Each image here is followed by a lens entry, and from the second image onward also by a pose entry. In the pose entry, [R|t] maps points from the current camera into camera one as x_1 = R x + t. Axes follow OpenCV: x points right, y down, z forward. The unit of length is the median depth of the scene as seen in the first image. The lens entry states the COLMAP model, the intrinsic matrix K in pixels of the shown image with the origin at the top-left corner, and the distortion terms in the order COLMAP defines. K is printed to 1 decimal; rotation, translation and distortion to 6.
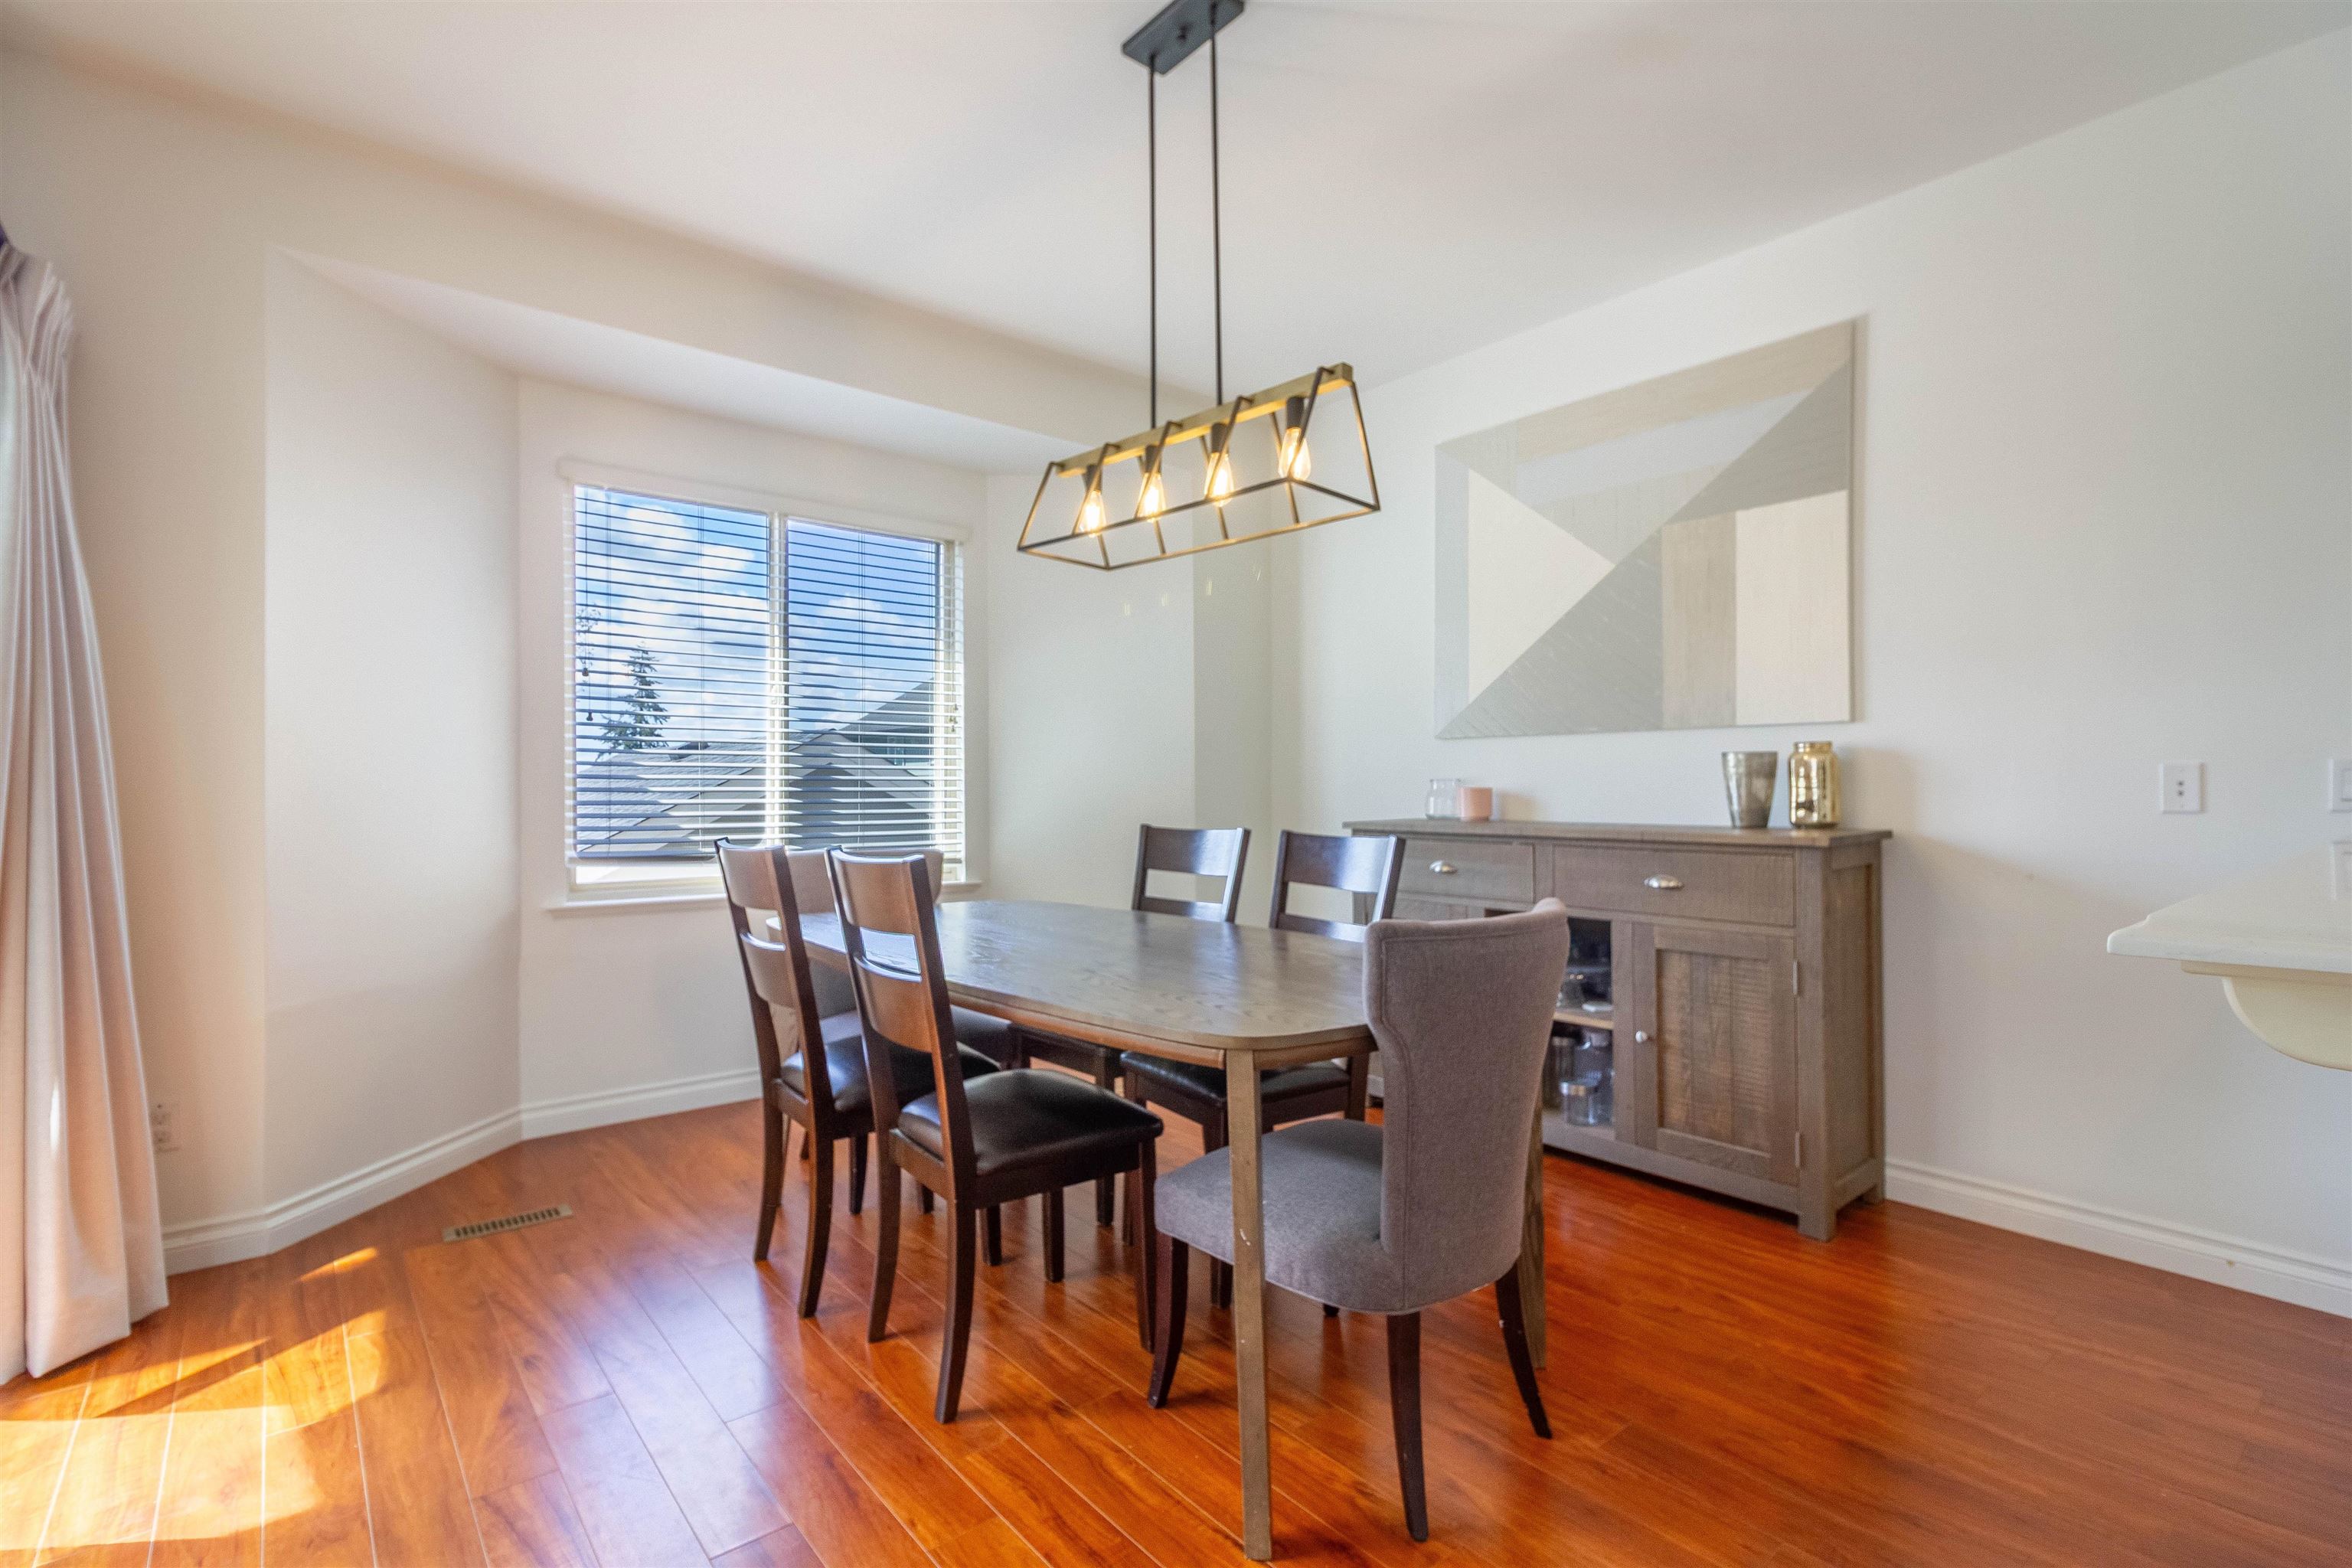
lens RADIAL K [[1098.8, 0, 1173.3], [0, 1098.8, 804.1], [0, 0, 1]] dist [-0.000054, 0.000927]
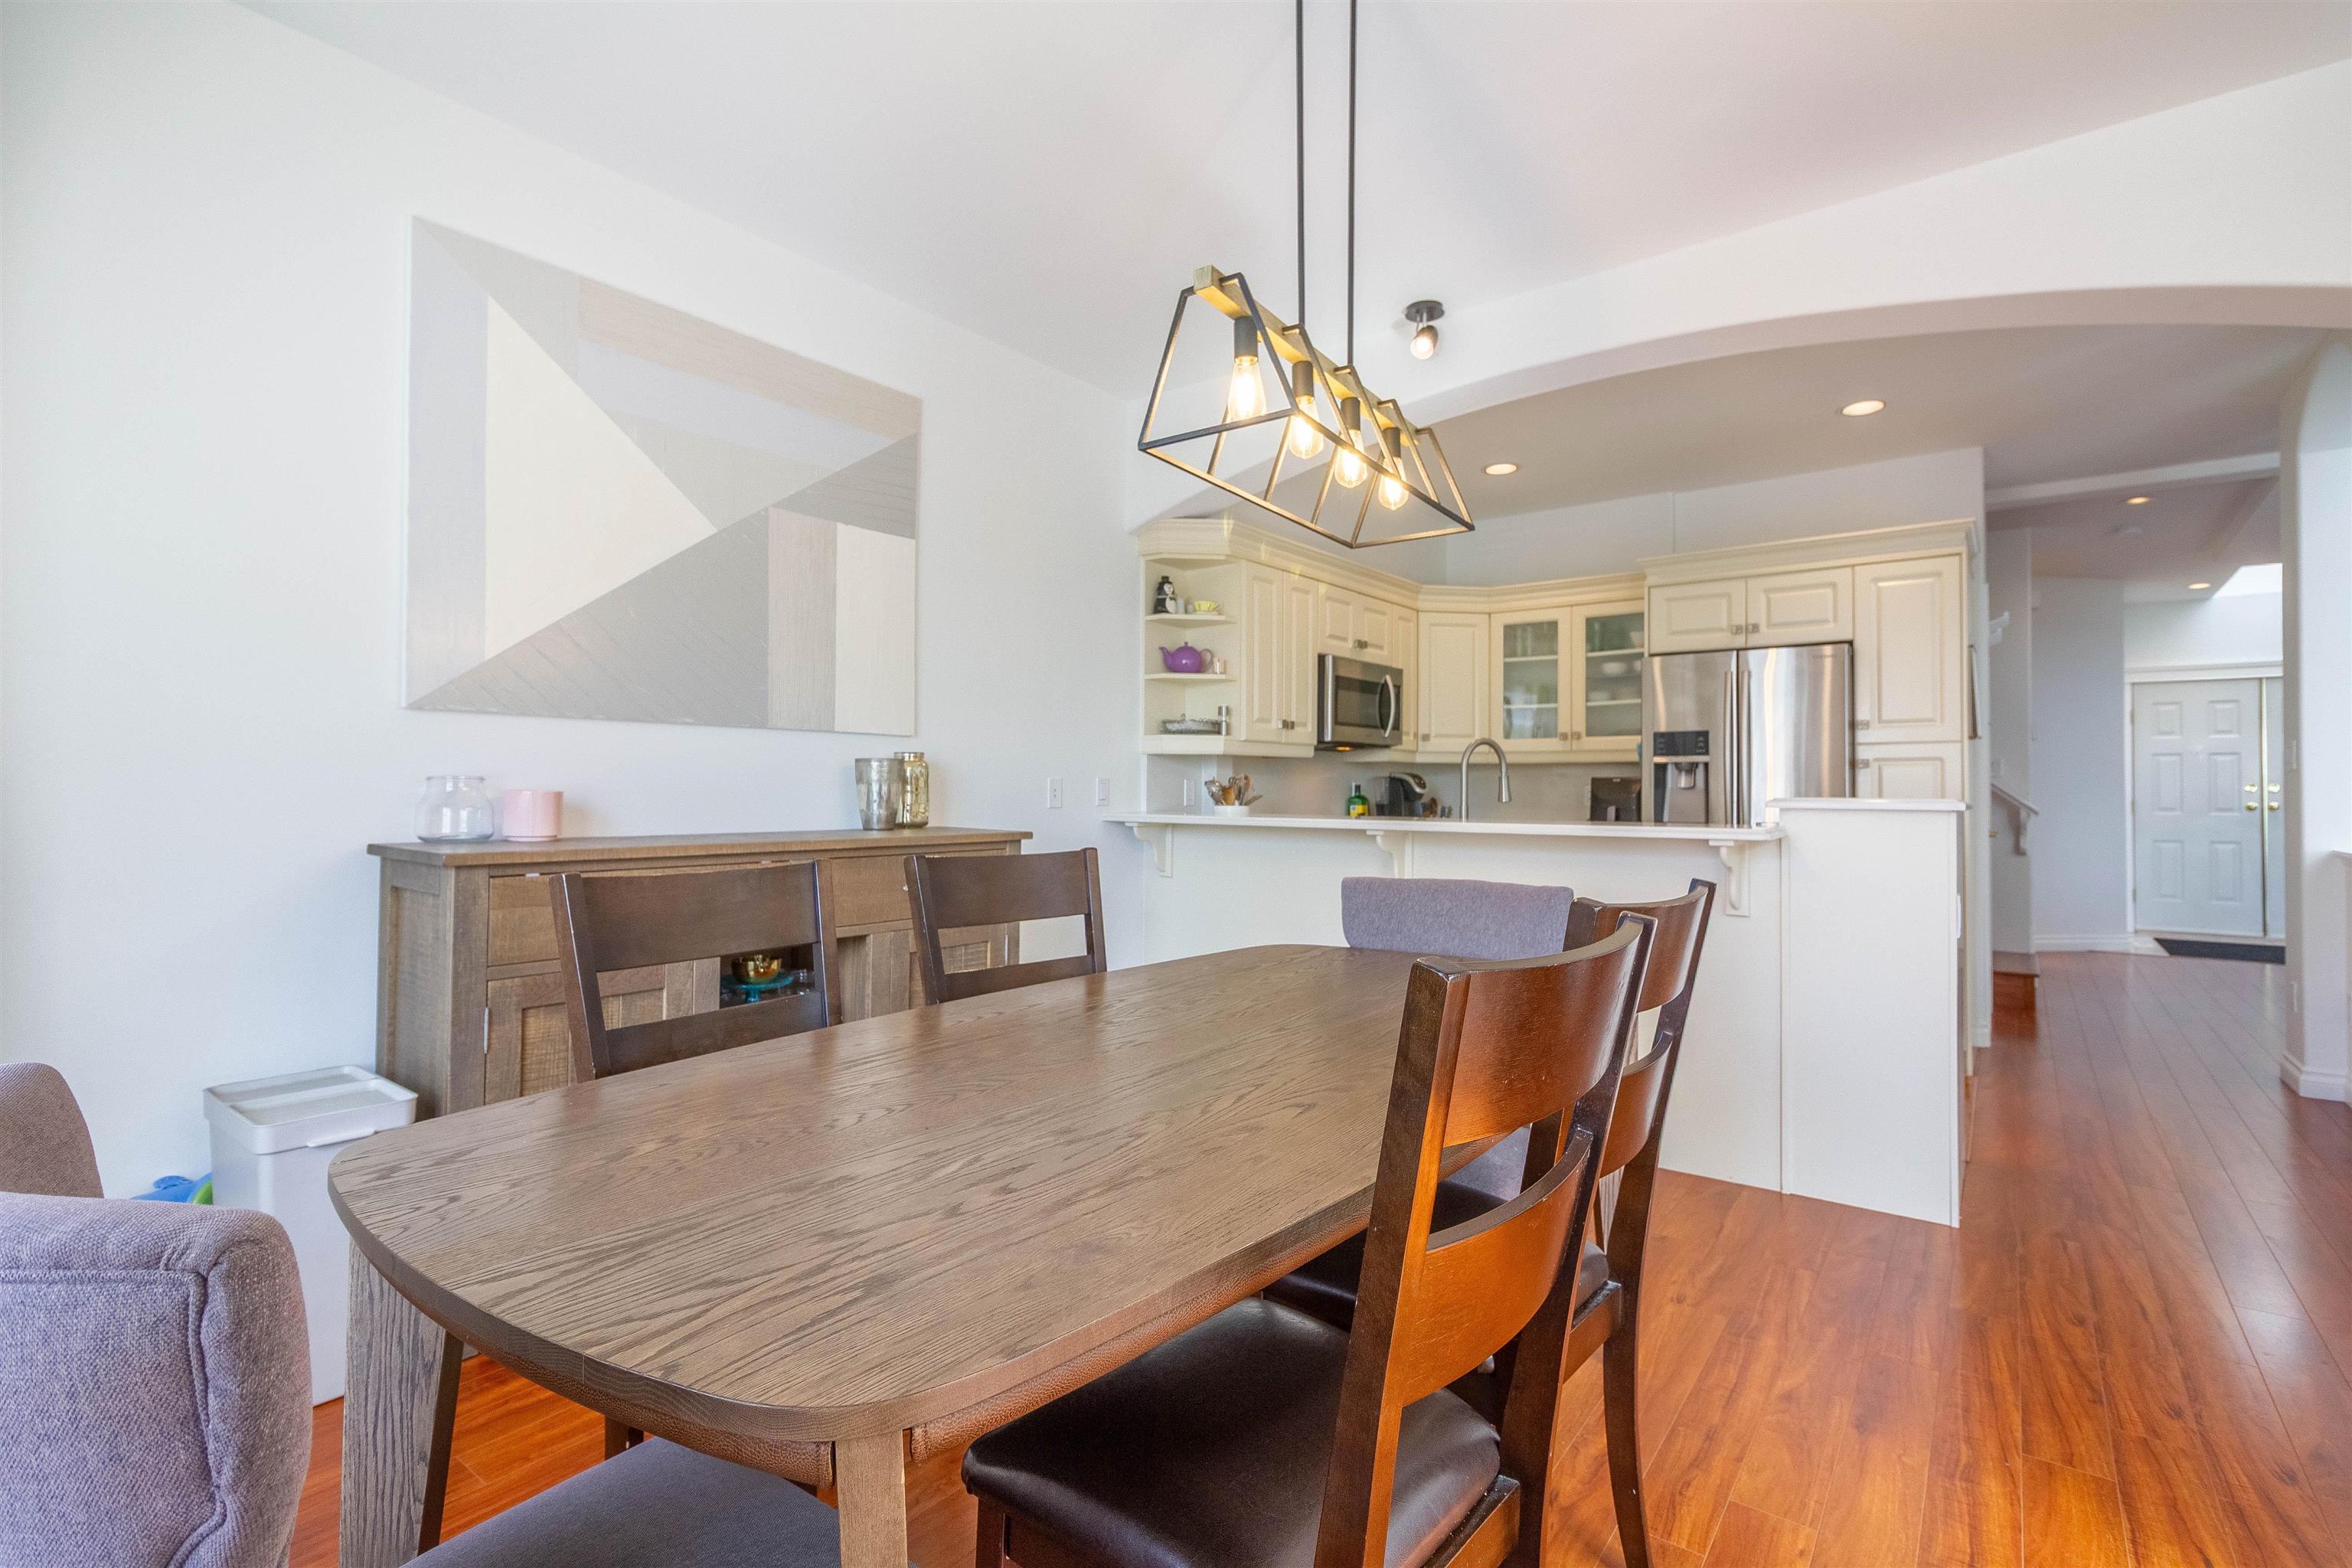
lens RADIAL K [[1151.3, 0, 1176.0], [0, 1151.3, 784.0], [0, 0, 1]] dist [0.017589, 0.000676]
pose [[-0.261488, 0.012503, 0.965126, -0.643780], [0.014841, 0.999850, -0.008932, -0.008767], [-0.965093, 0.011987, -0.261634, 1.040710]]
